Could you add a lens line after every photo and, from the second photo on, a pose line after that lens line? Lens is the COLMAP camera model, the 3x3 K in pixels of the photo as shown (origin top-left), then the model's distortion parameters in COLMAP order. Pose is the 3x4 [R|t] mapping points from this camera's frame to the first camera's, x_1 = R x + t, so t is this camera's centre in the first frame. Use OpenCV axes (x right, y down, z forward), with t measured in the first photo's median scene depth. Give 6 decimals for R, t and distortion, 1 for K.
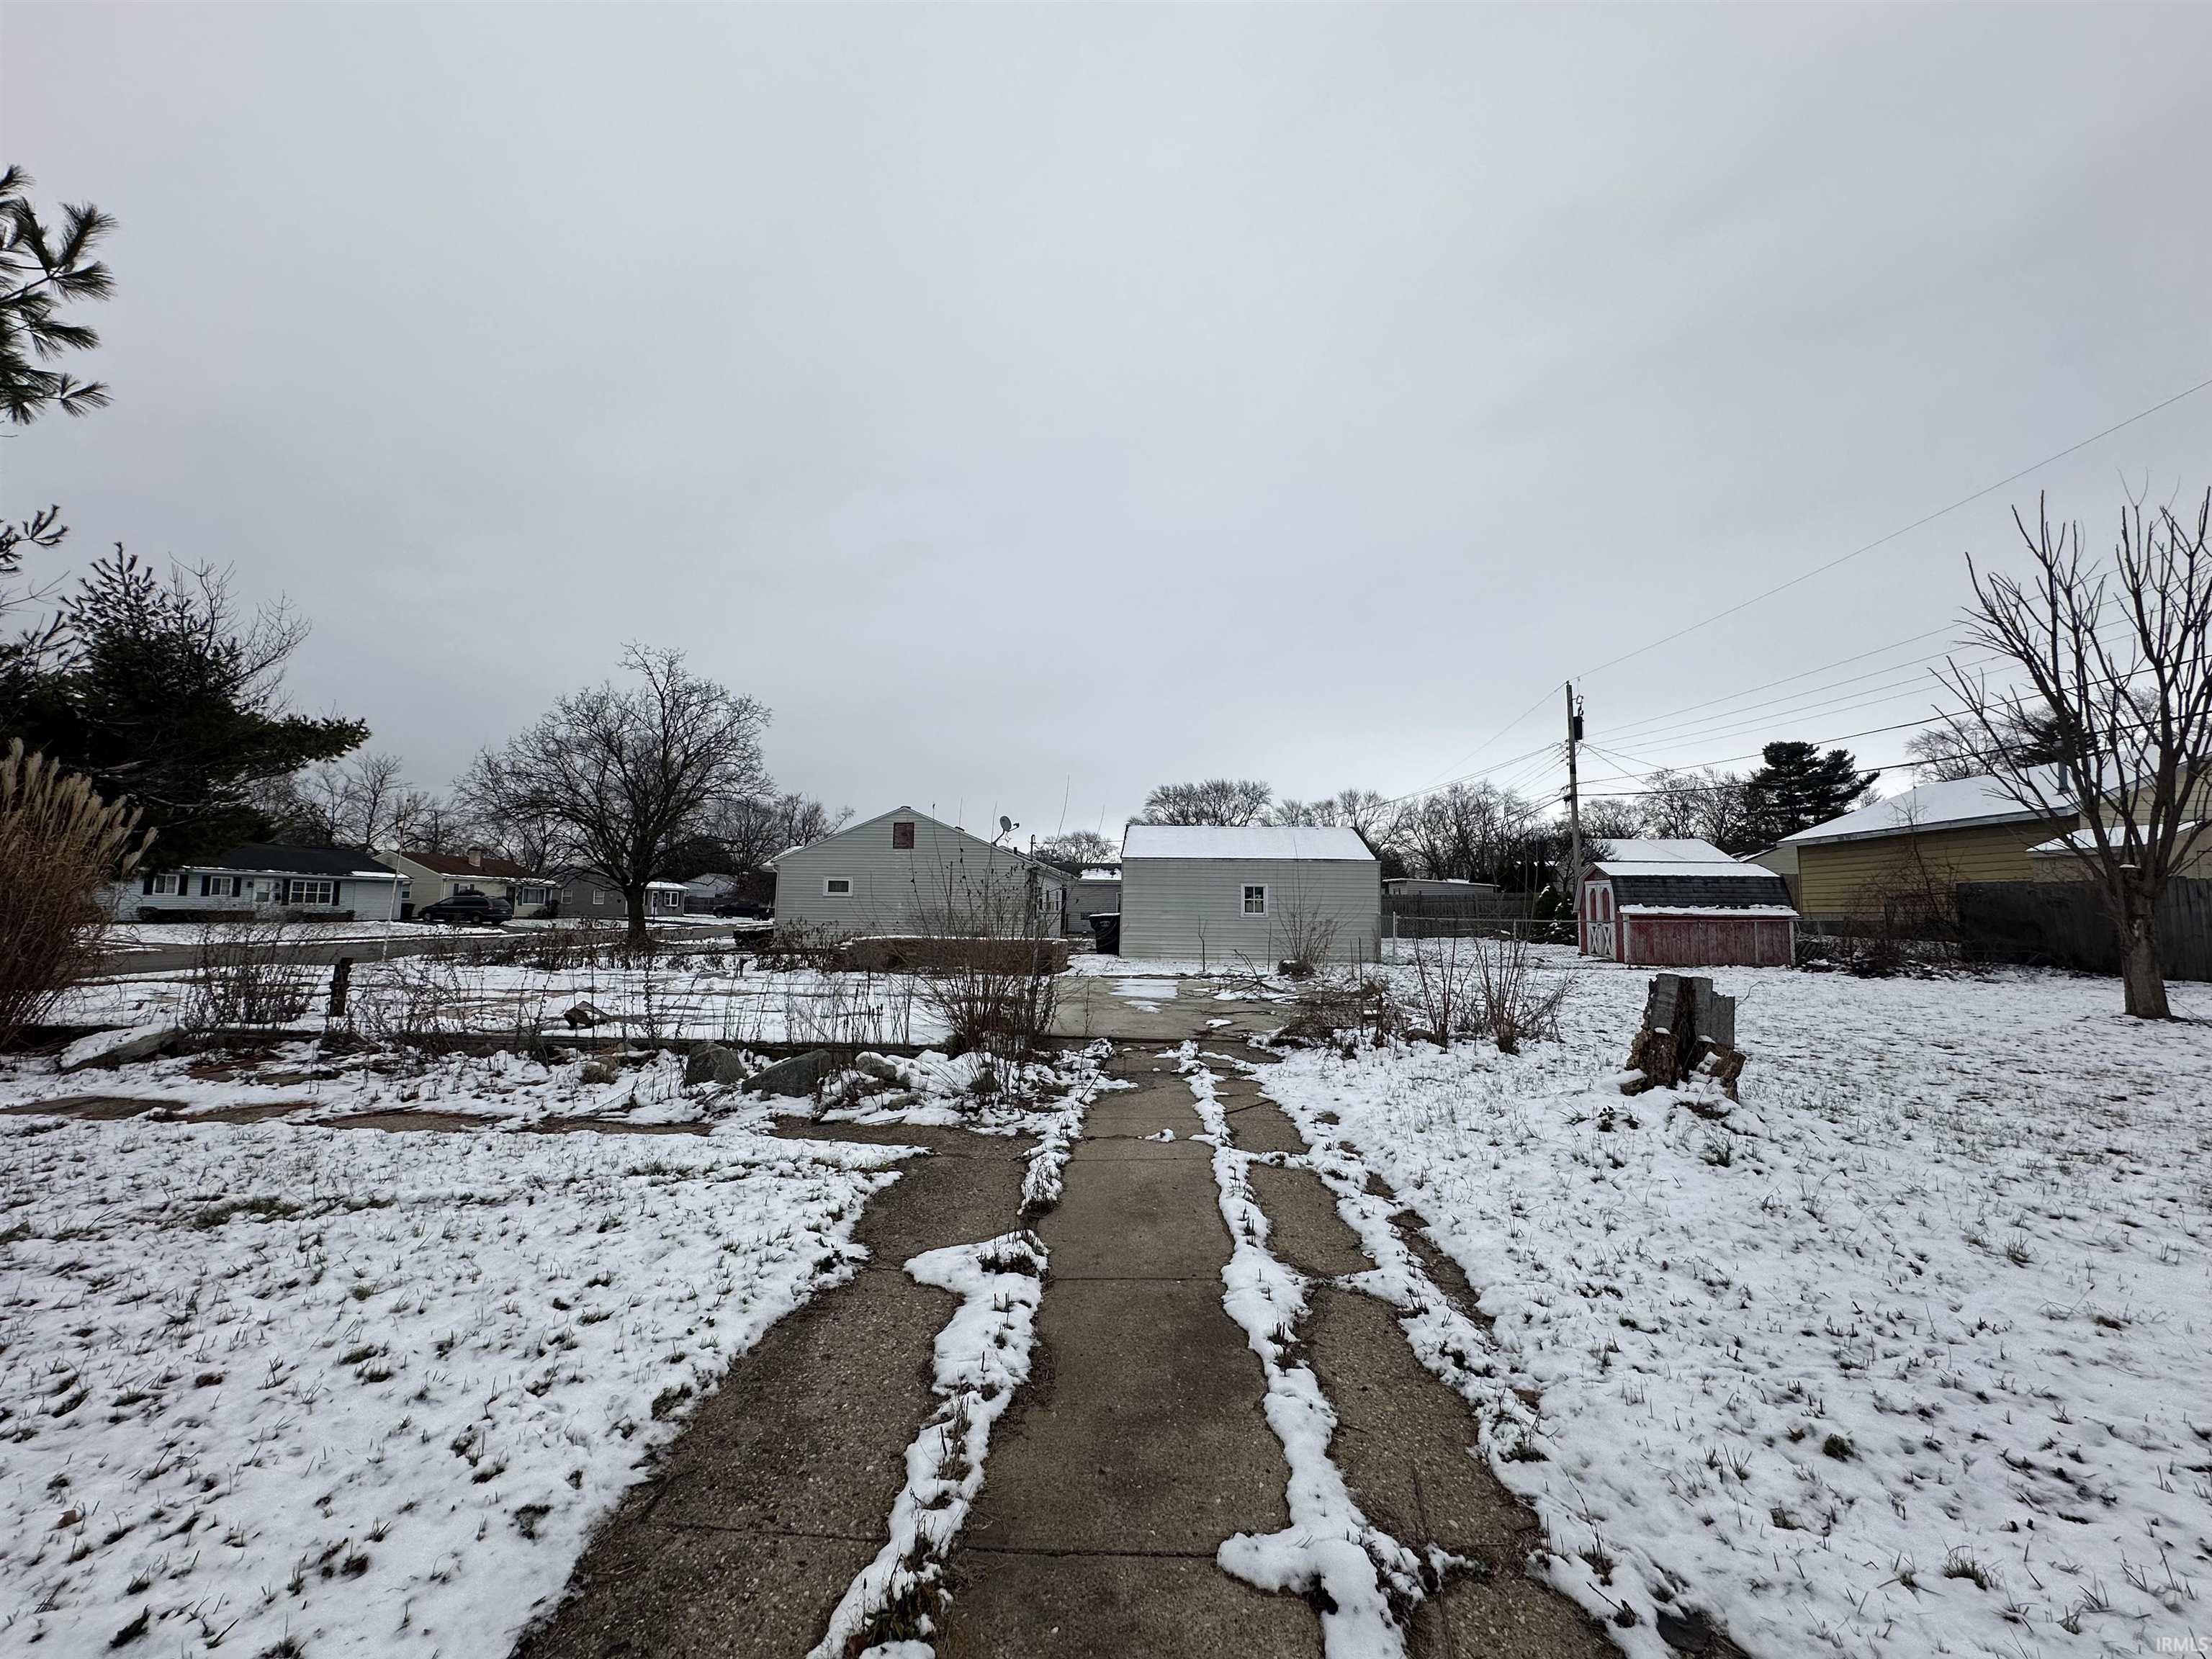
lens RADIAL K [[874.3, 0, 1105.0], [0, 874.3, 831.1], [0, 0, 1]] dist [-0.004455, 0.000121]
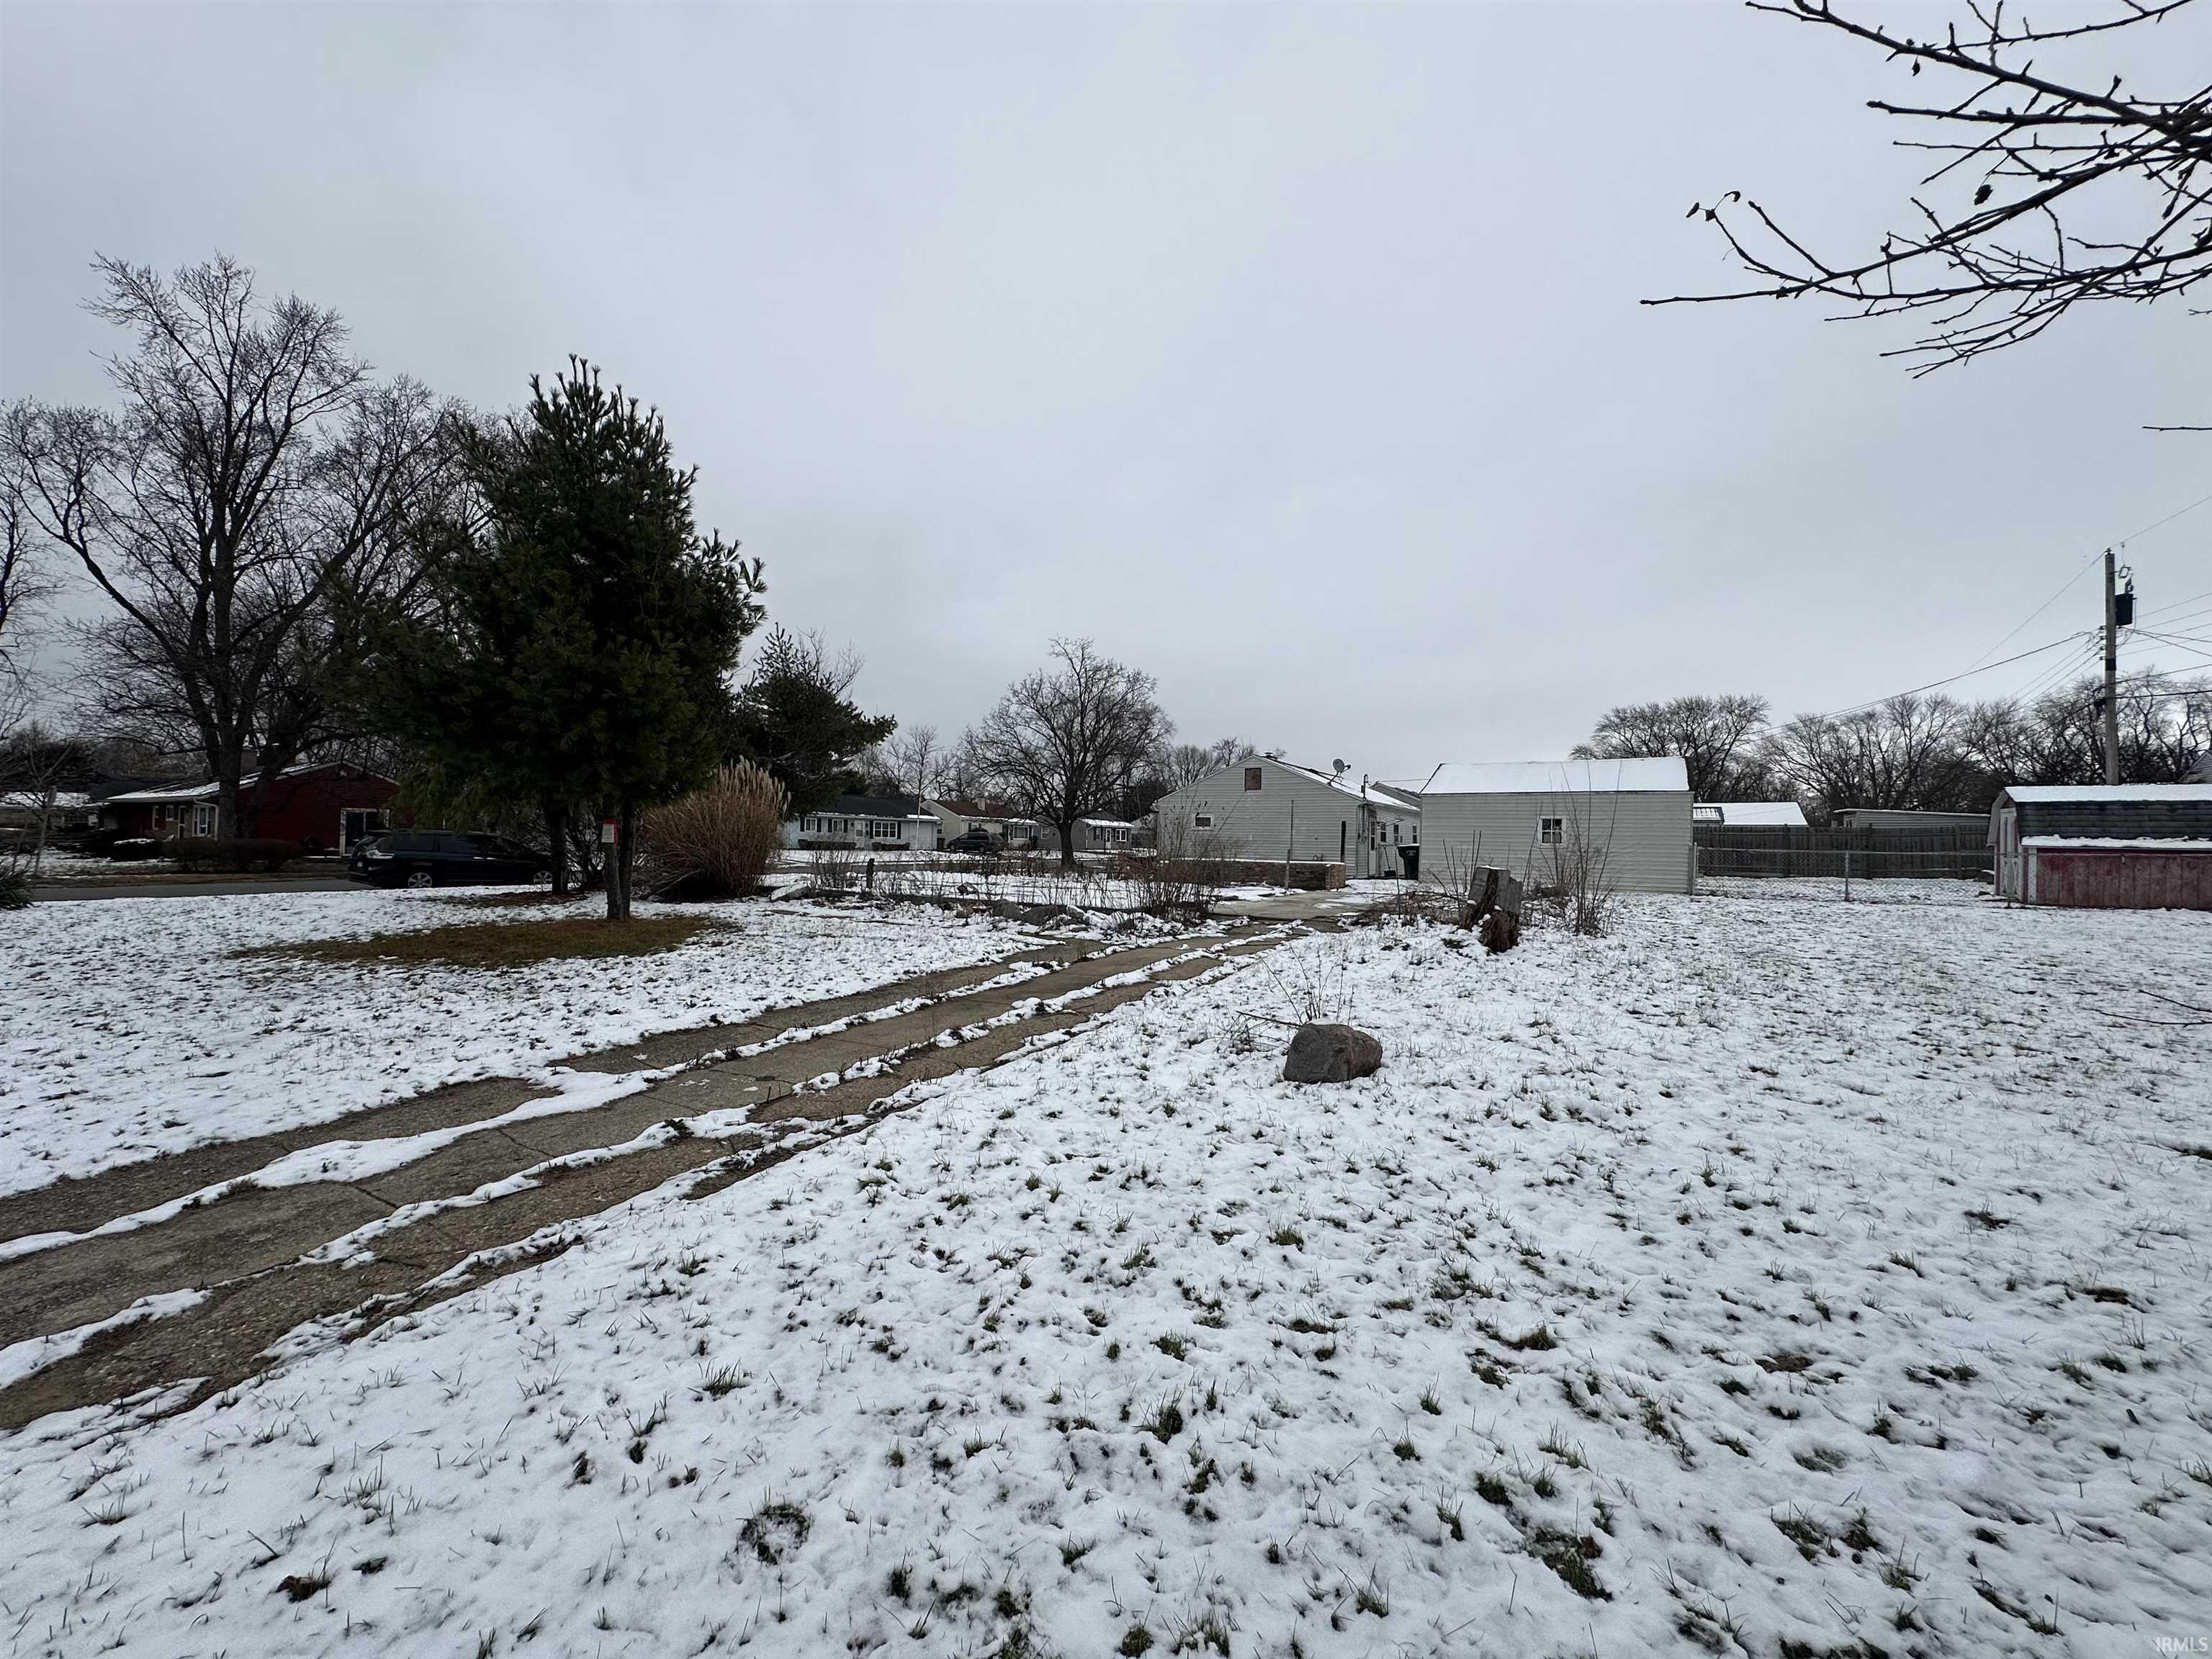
lens RADIAL K [[874.3, 0, 1107.3], [0, 874.3, 831.9], [0, 0, 1]] dist [-0.004455, 0.000121]
pose [[0.877933, -0.001881, -0.478780, 0.405251], [0.036351, 0.997368, 0.062738, -0.011640], [0.477402, -0.072484, 0.875690, -0.346914]]
